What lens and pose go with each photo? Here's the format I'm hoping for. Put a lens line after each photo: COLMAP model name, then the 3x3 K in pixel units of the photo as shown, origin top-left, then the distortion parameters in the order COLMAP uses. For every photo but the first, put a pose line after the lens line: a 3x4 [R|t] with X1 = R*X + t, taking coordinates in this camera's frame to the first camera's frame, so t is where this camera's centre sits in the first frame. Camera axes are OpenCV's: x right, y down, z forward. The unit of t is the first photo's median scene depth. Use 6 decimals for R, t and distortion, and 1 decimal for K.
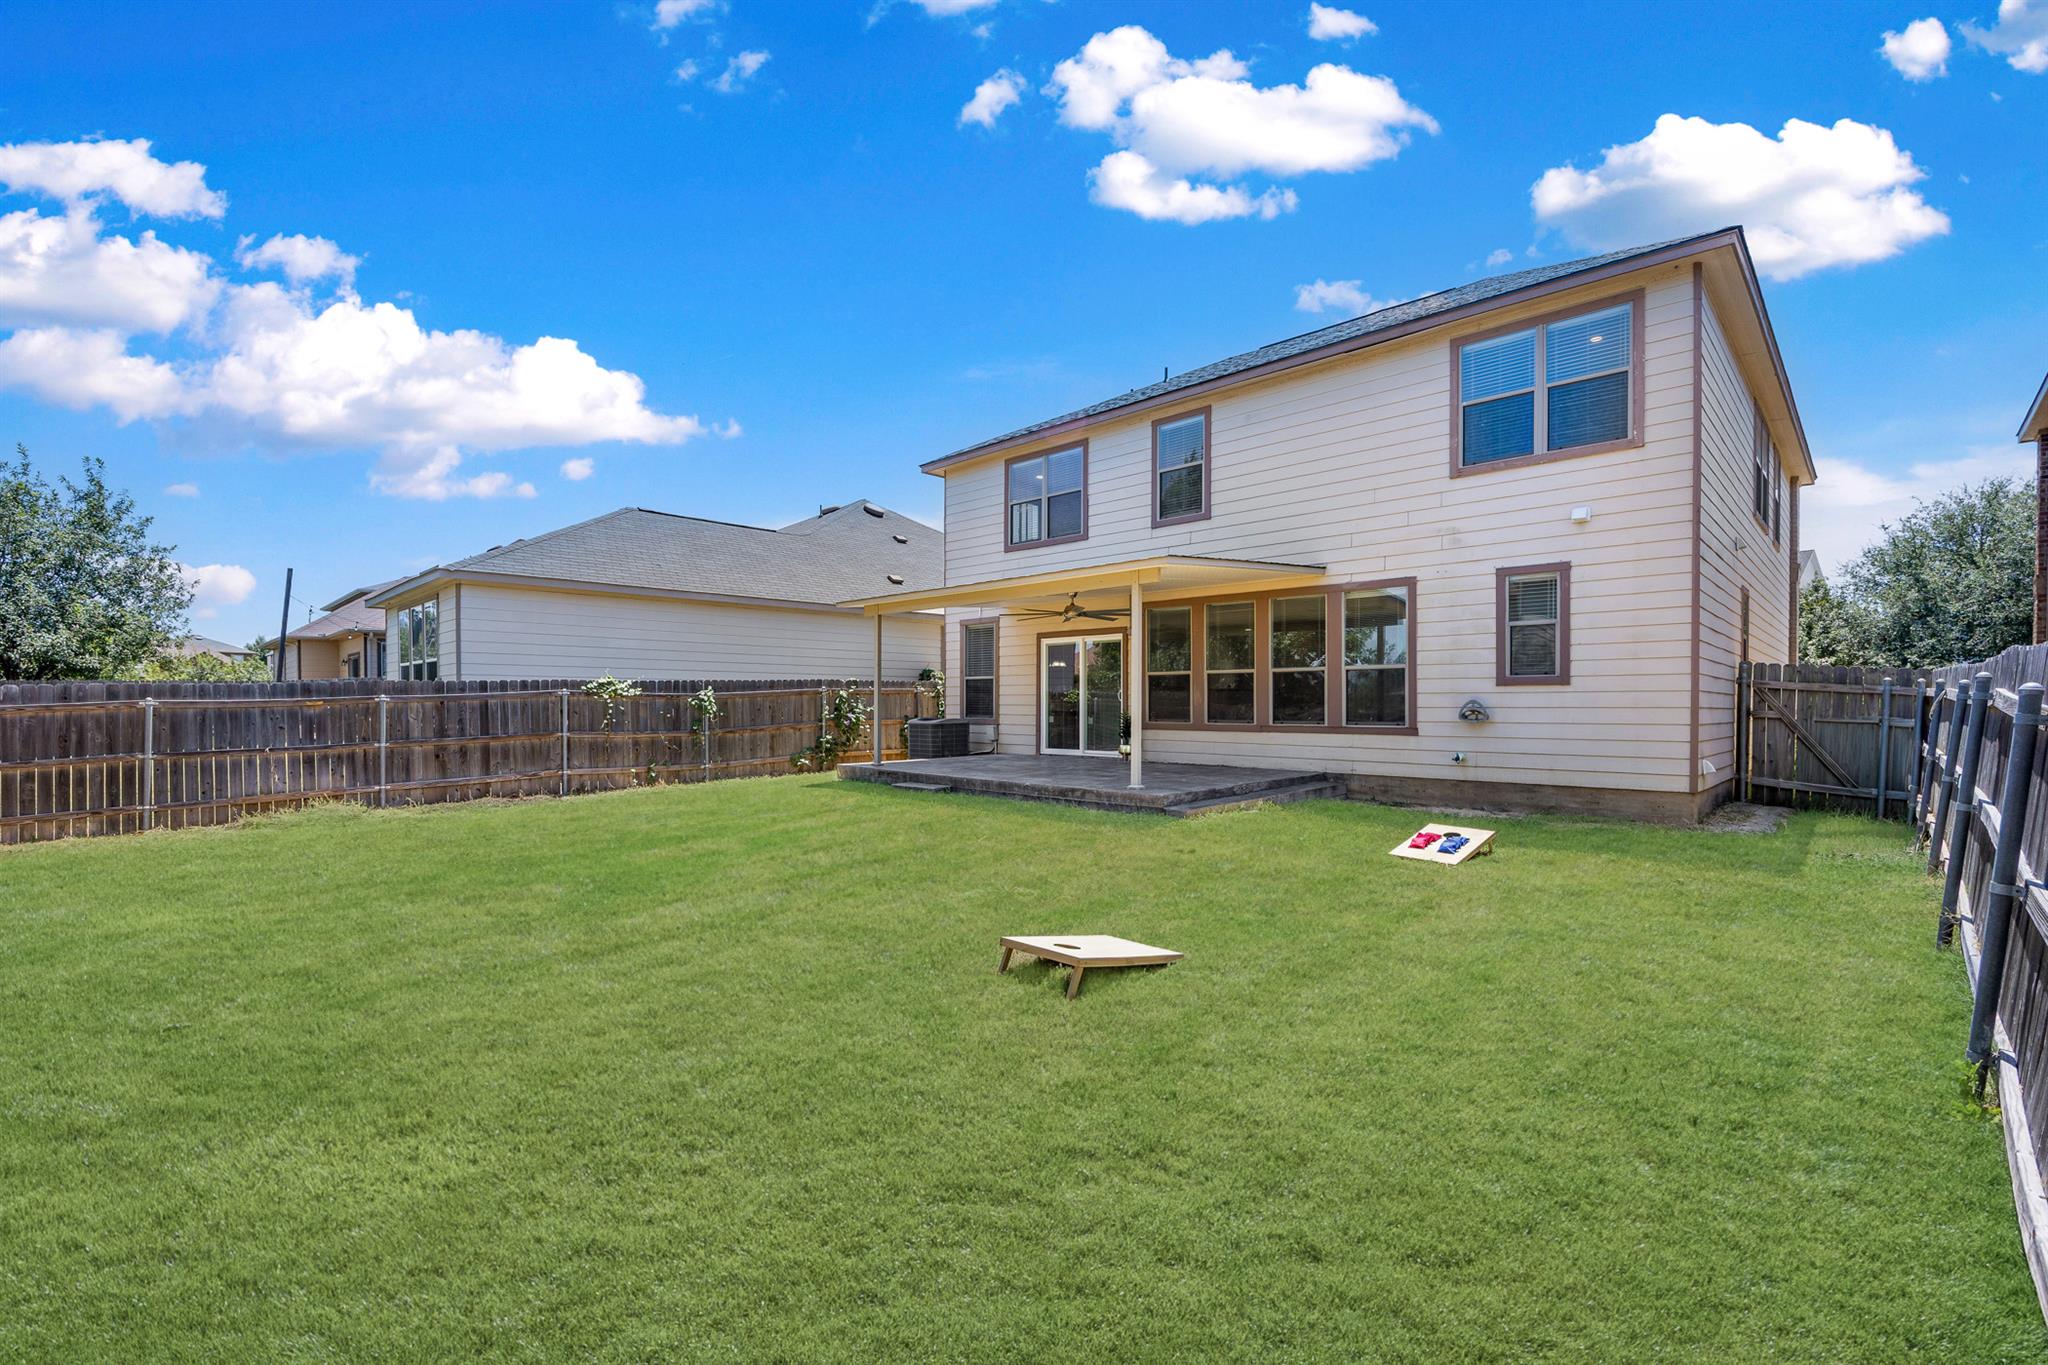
lens RADIAL K [[890.4, 0, 1023.8], [0, 890.4, 686.9], [0, 0, 1]] dist [-0.000815, 0.000013]
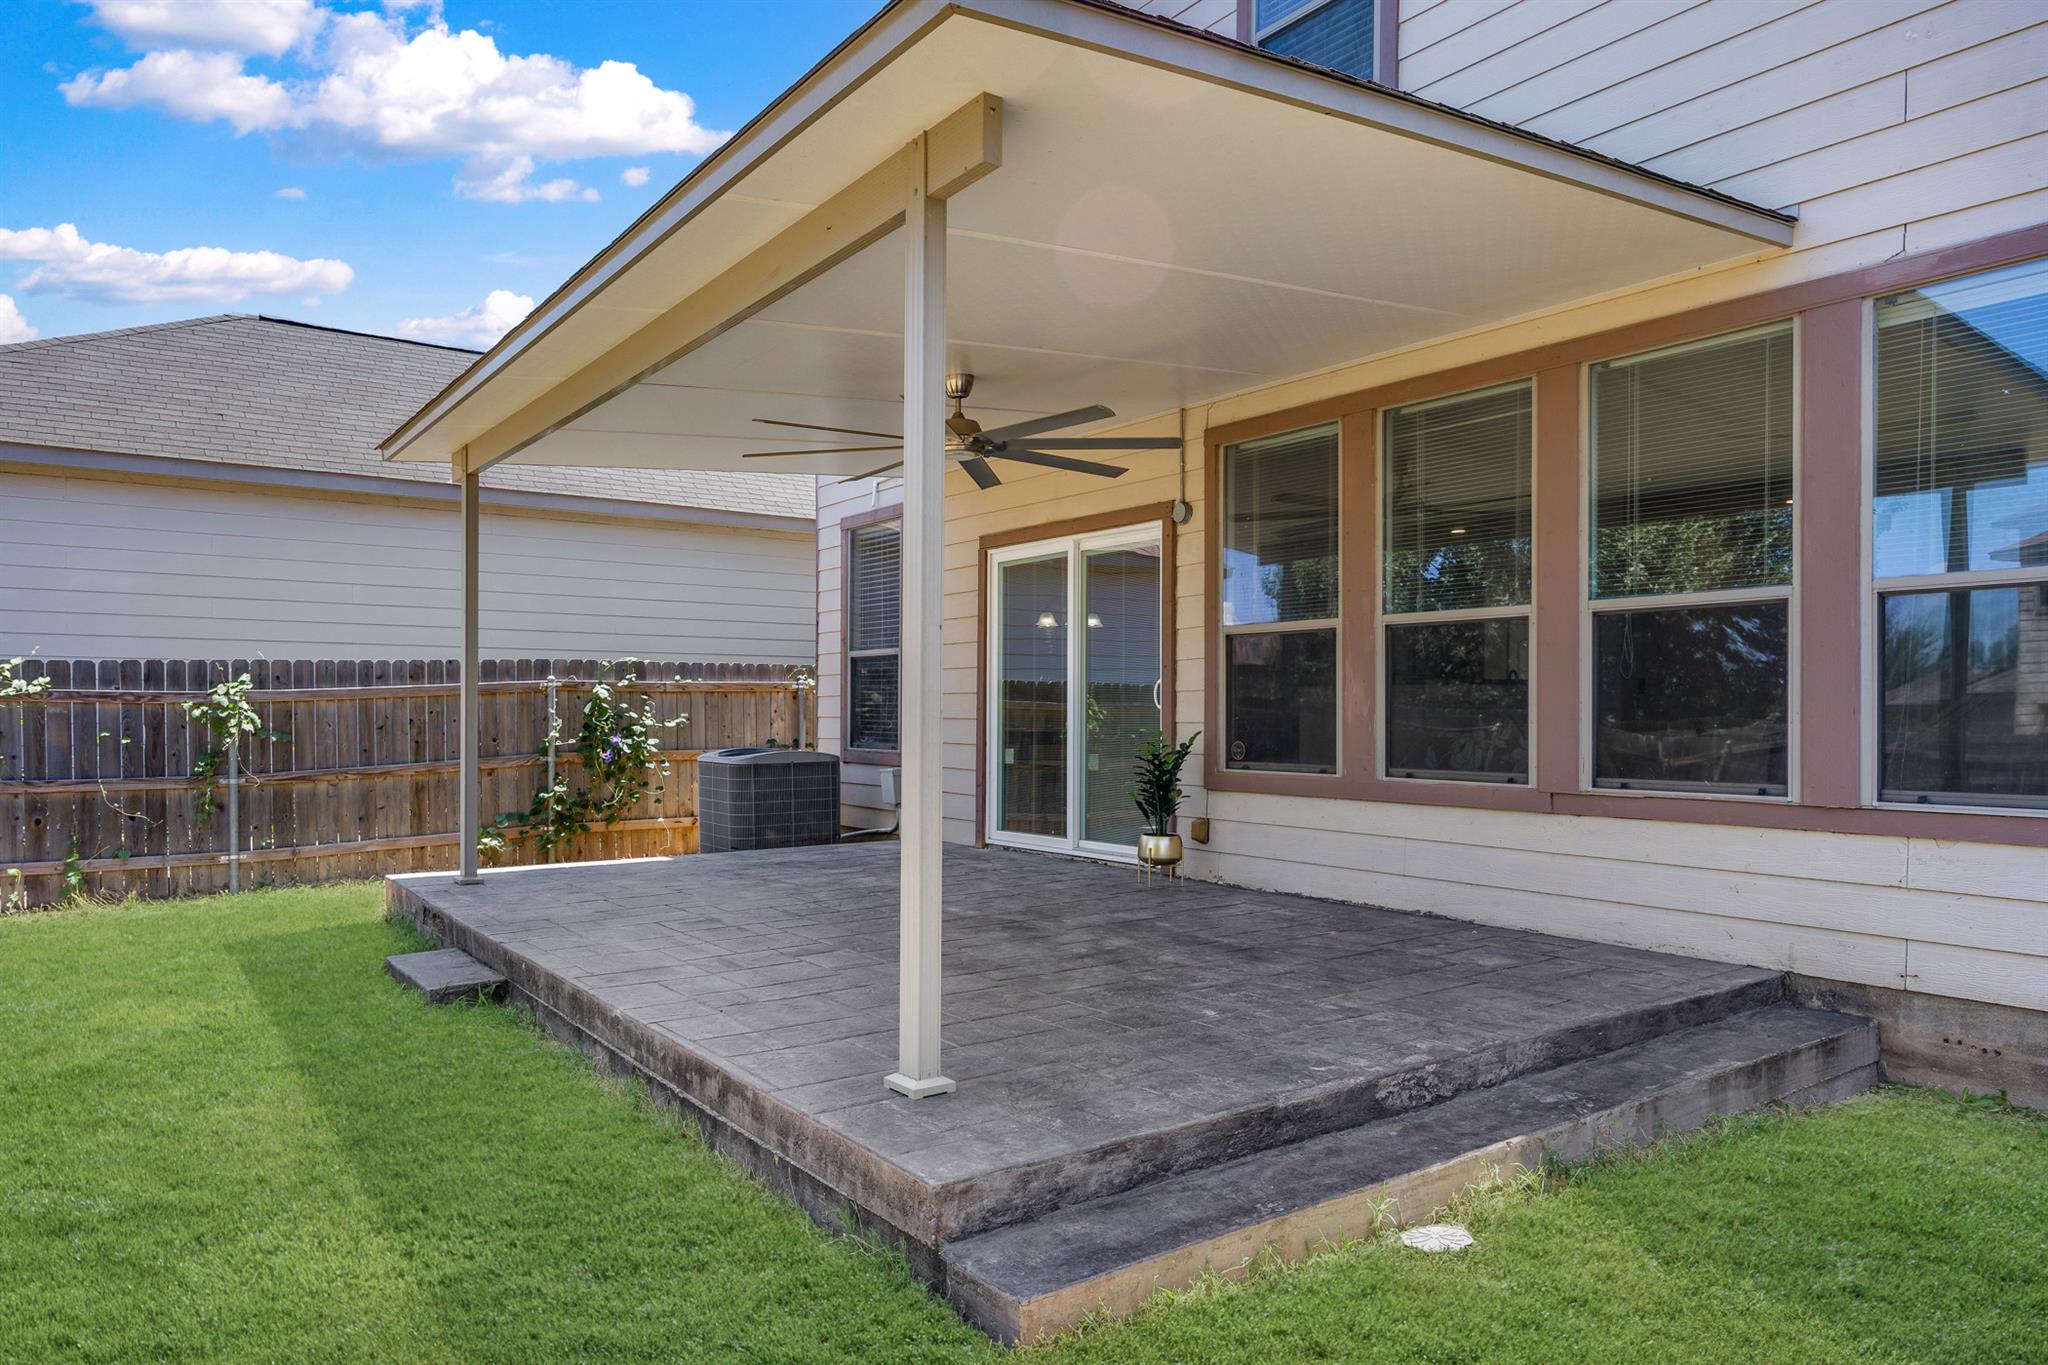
lens RADIAL K [[1325.2, 0, 1024.5], [0, 1325.2, 698.2], [0, 0, 1]] dist [0.002876, 0.000063]
pose [[0.984923, -0.000490, -0.172994, 0.139583], [0.002044, 0.999959, 0.008805, 0.006441], [0.172982, -0.009026, 0.984884, 0.438674]]
